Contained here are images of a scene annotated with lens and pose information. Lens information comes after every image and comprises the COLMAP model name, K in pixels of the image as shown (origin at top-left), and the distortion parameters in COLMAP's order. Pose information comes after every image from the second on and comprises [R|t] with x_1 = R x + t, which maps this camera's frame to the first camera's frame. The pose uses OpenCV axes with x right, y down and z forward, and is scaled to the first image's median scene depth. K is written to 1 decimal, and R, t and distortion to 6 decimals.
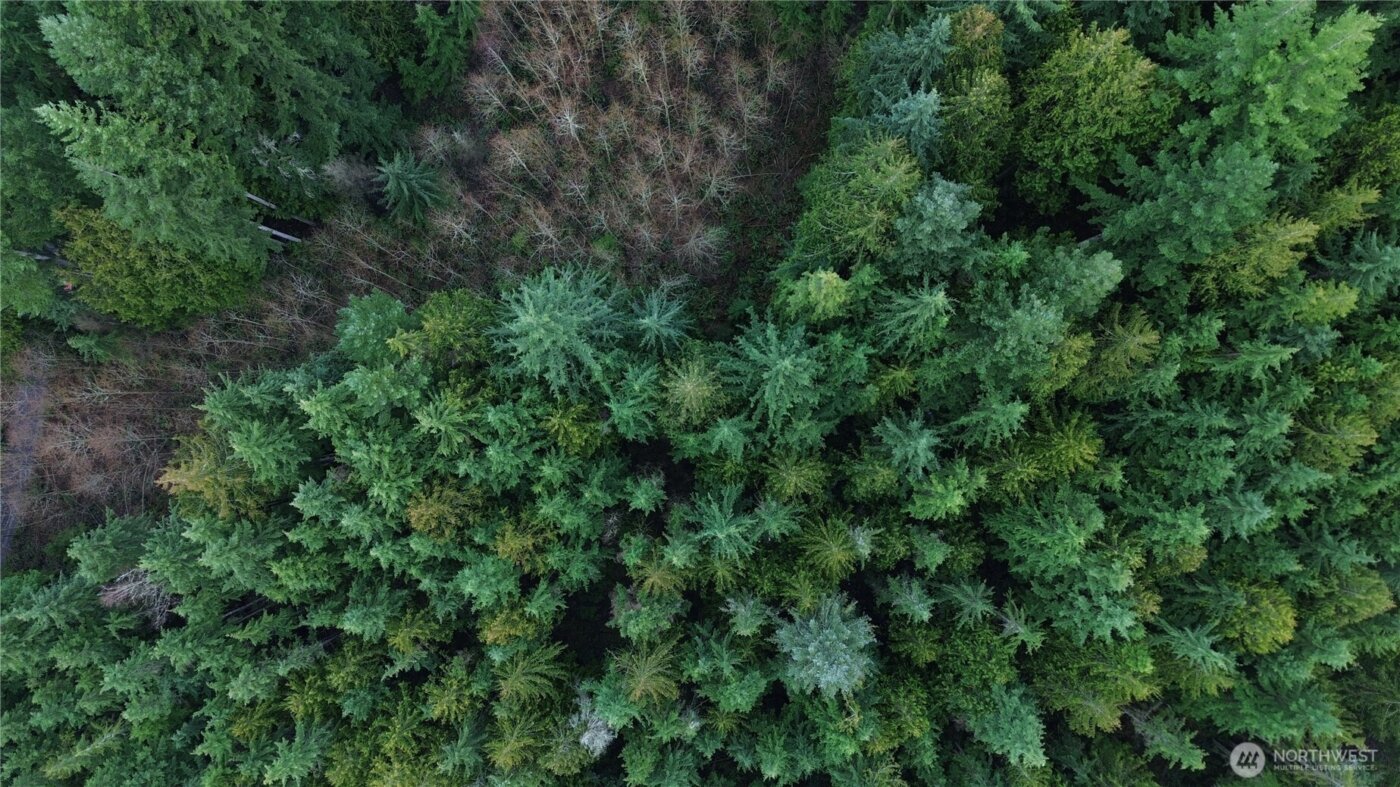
lens RADIAL K [[1009.3, 0, 708.1], [0, 1009.3, 396.0], [0, 0, 1]] dist [0.096328, -0.101612]
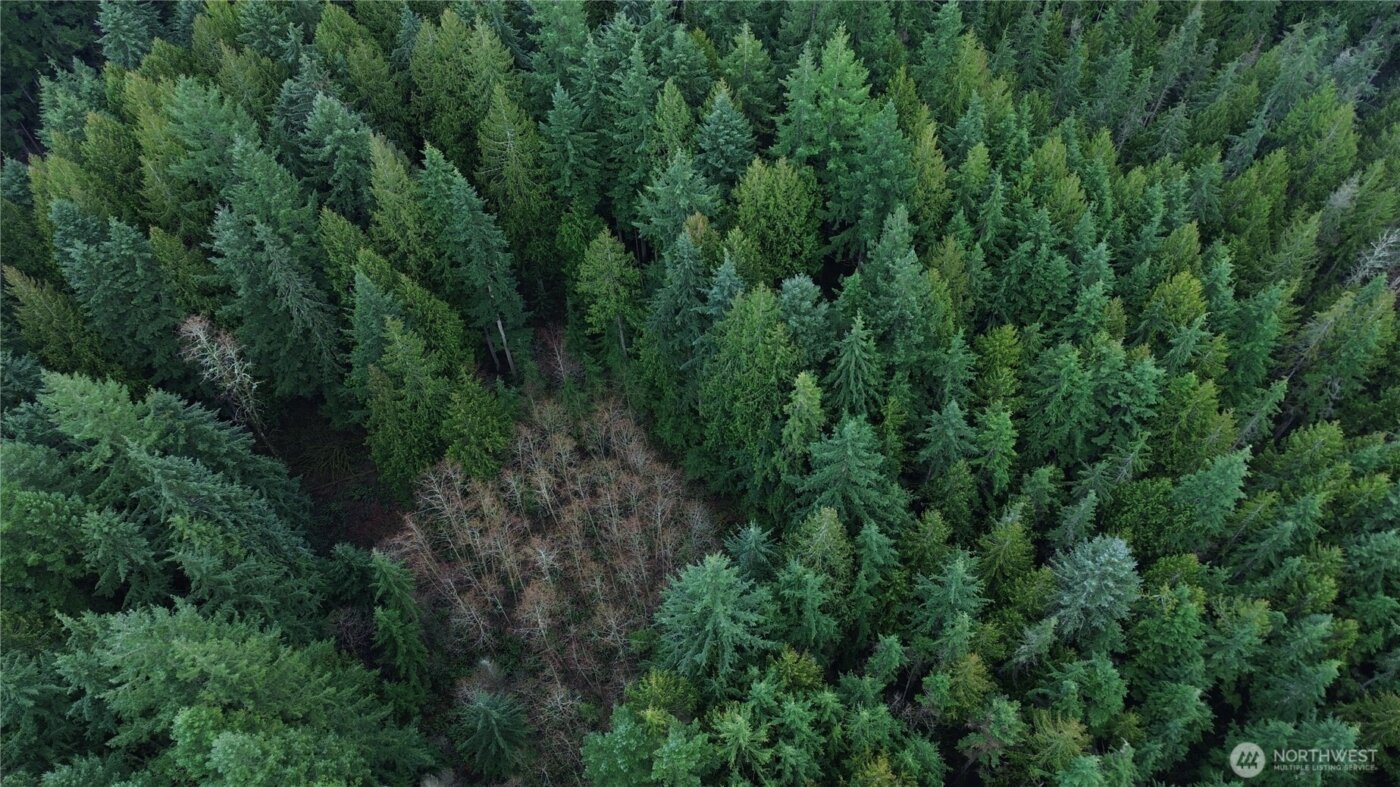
lens RADIAL K [[987.1, 0, 704.0], [0, 987.1, 394.9], [0, 0, 1]] dist [0.096244, -0.103349]
pose [[0.522647, -0.691147, 0.499156, -0.525311], [0.852545, 0.425622, -0.303338, 0.144397], [-0.002801, 0.584091, 0.811683, 0.031122]]
